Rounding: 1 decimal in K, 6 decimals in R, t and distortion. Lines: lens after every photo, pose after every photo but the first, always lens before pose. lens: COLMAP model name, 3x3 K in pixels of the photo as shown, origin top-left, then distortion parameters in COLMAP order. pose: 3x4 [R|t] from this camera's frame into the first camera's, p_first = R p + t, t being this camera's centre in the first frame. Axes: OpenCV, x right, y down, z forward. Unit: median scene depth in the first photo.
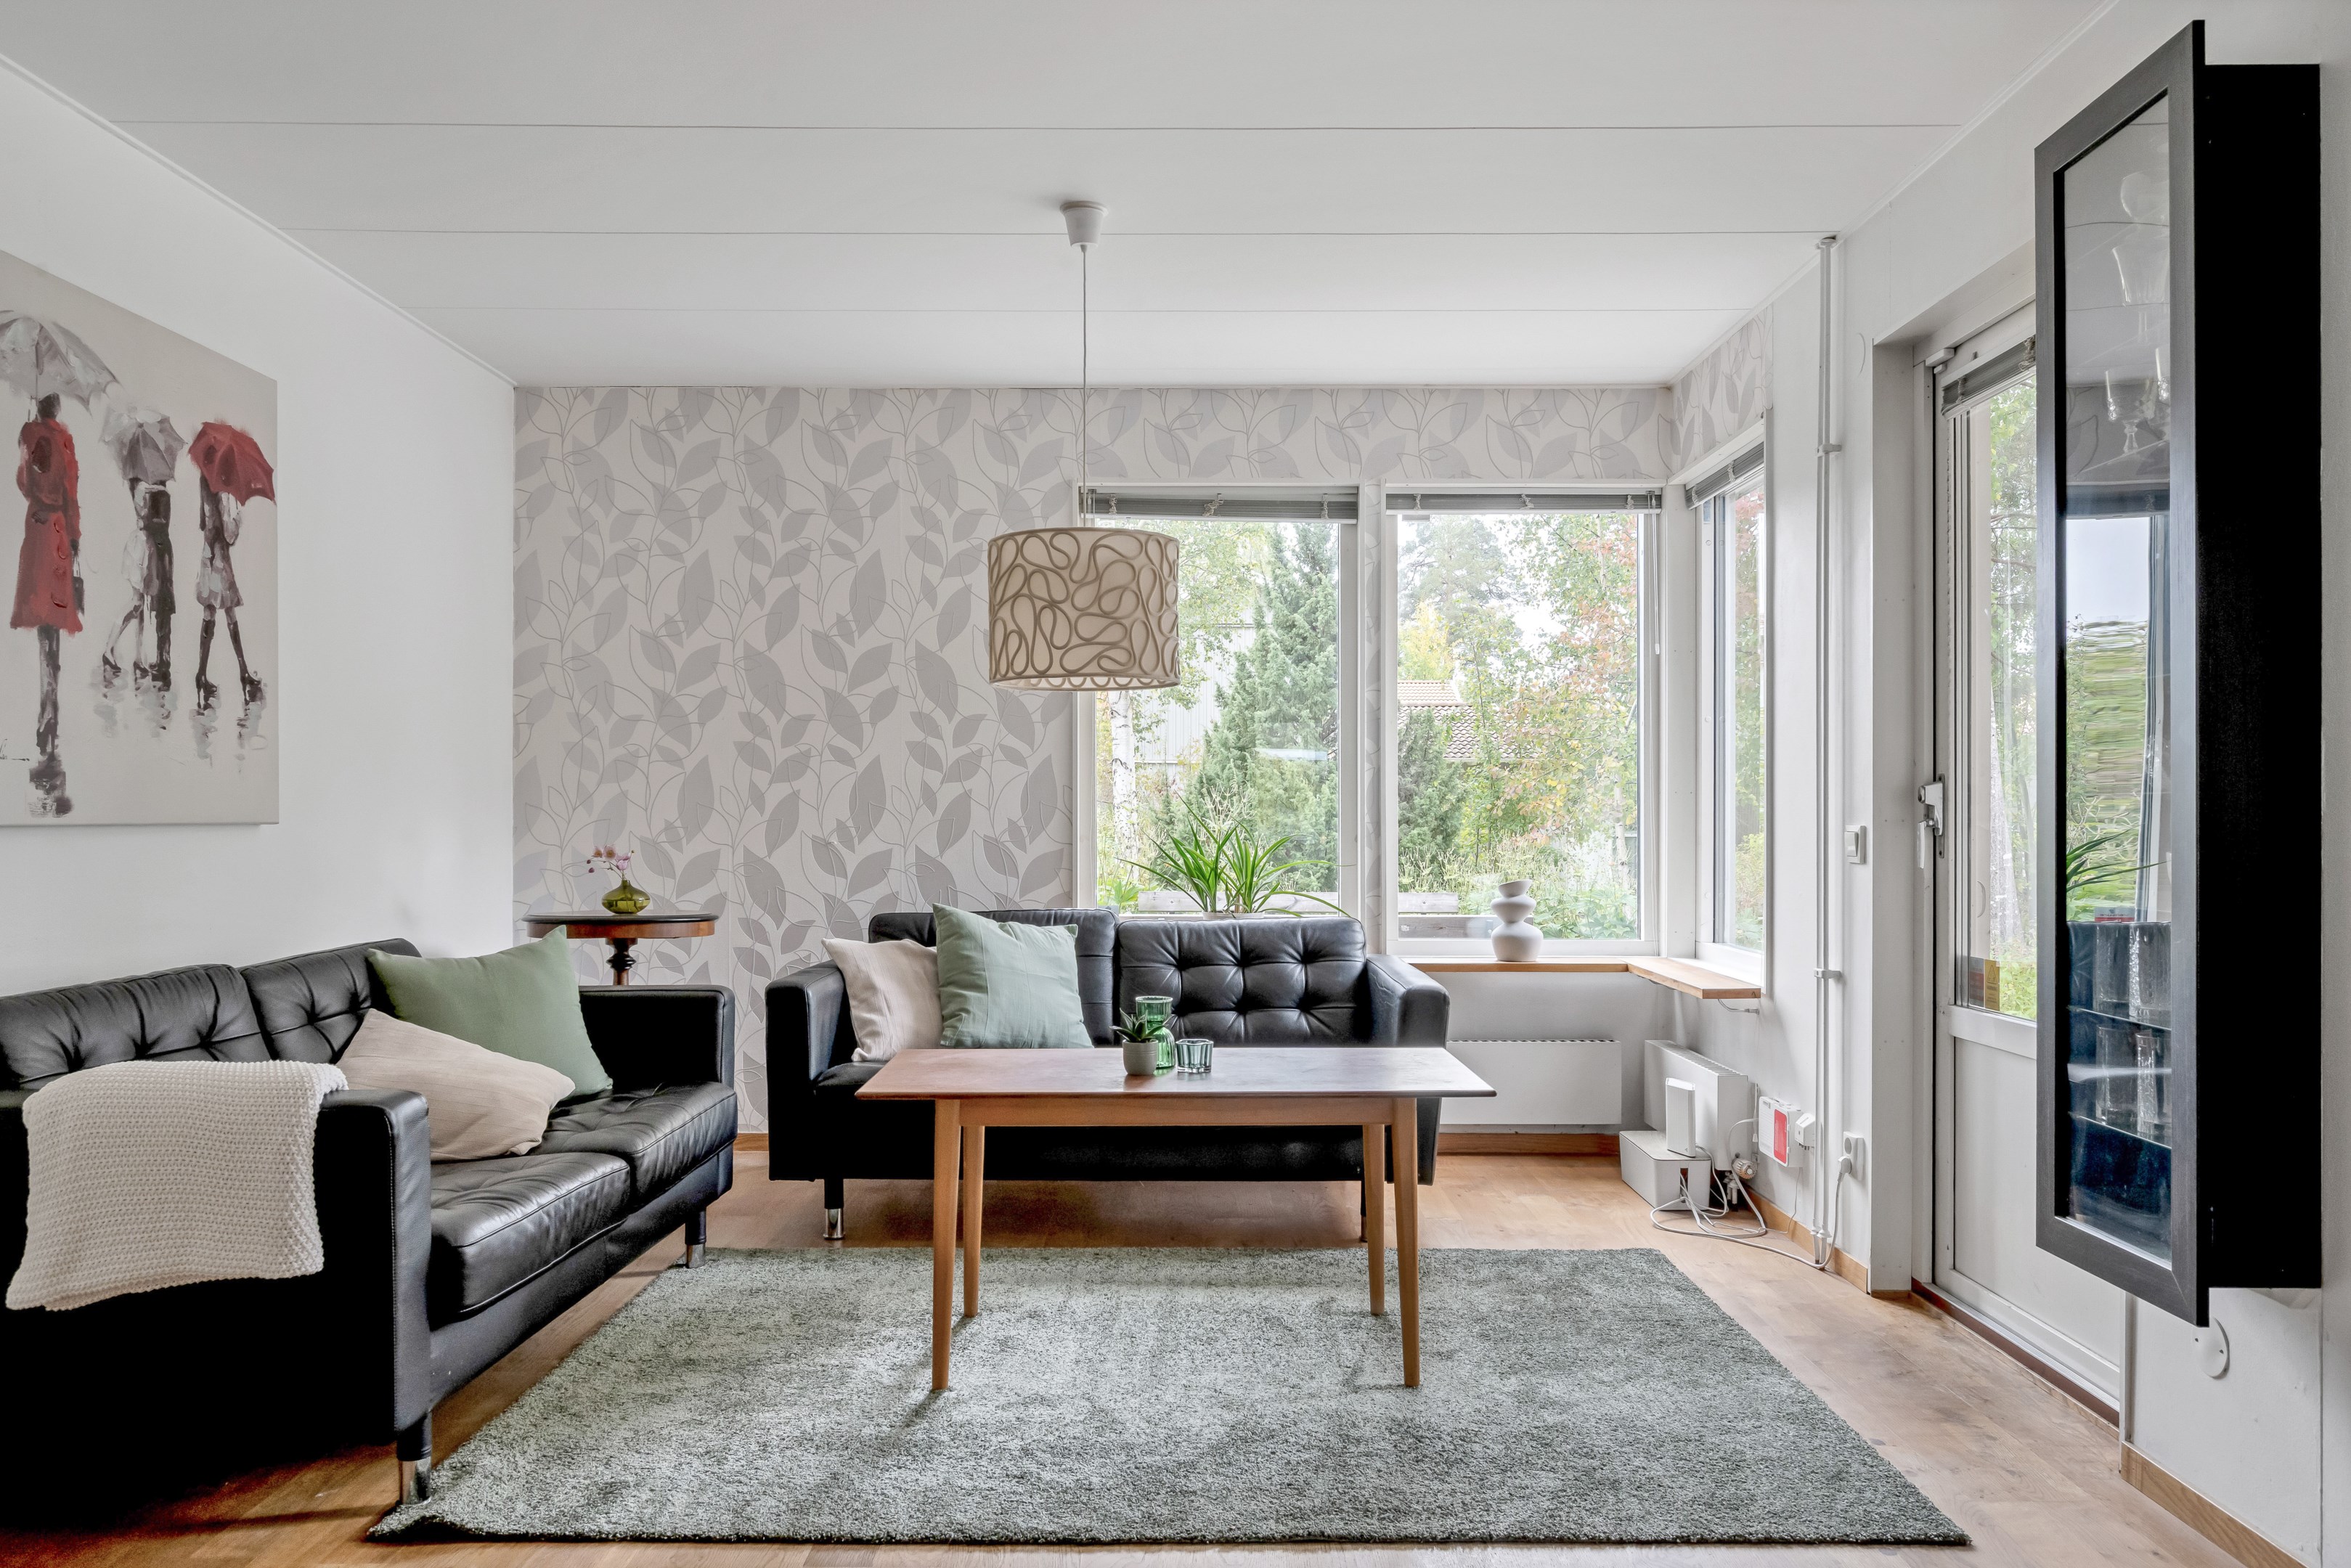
lens RADIAL K [[1621.8, 0, 1174.1], [0, 1621.8, 798.3], [0, 0, 1]] dist [-0.017093, -0.006403]
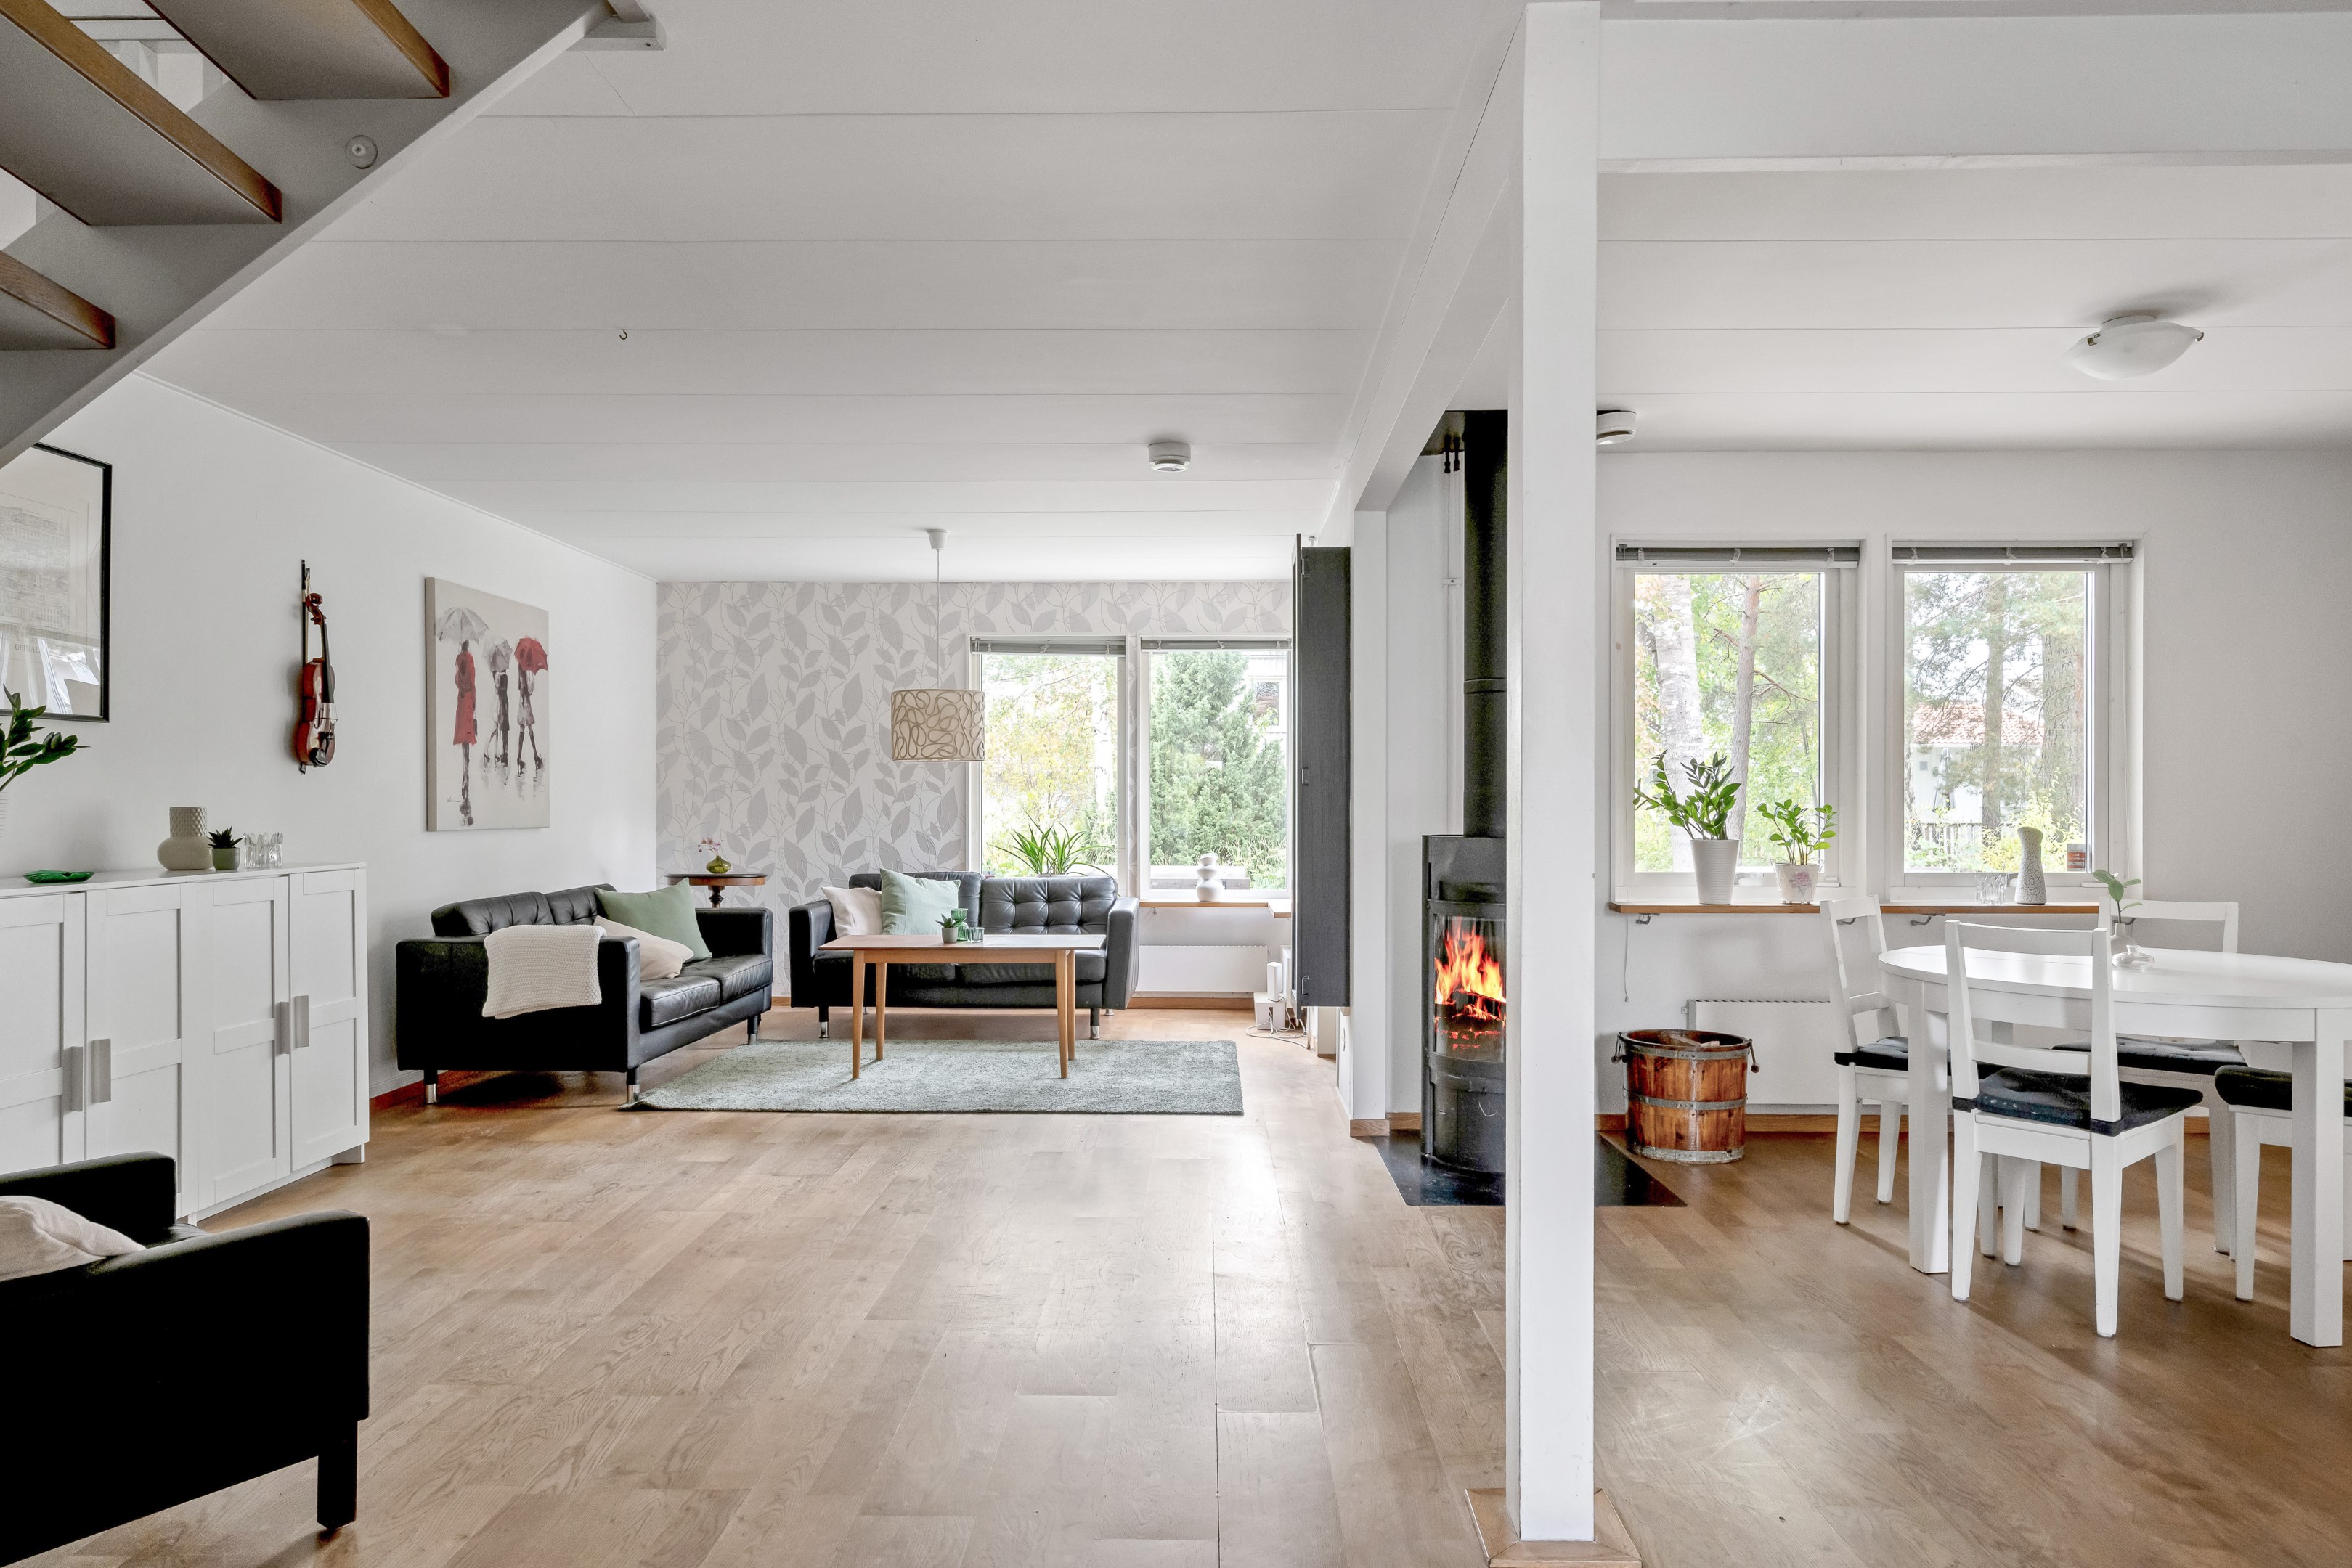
lens RADIAL K [[1454.5, 0, 1179.3], [0, 1454.5, 790.5], [0, 0, 1]] dist [-0.006331, 0.000018]
pose [[0.999799, 0.000055, -0.020031, 0.238265], [-0.000049, 1.000000, 0.000270, -0.026644], [0.020031, -0.000269, 0.999799, -0.701790]]
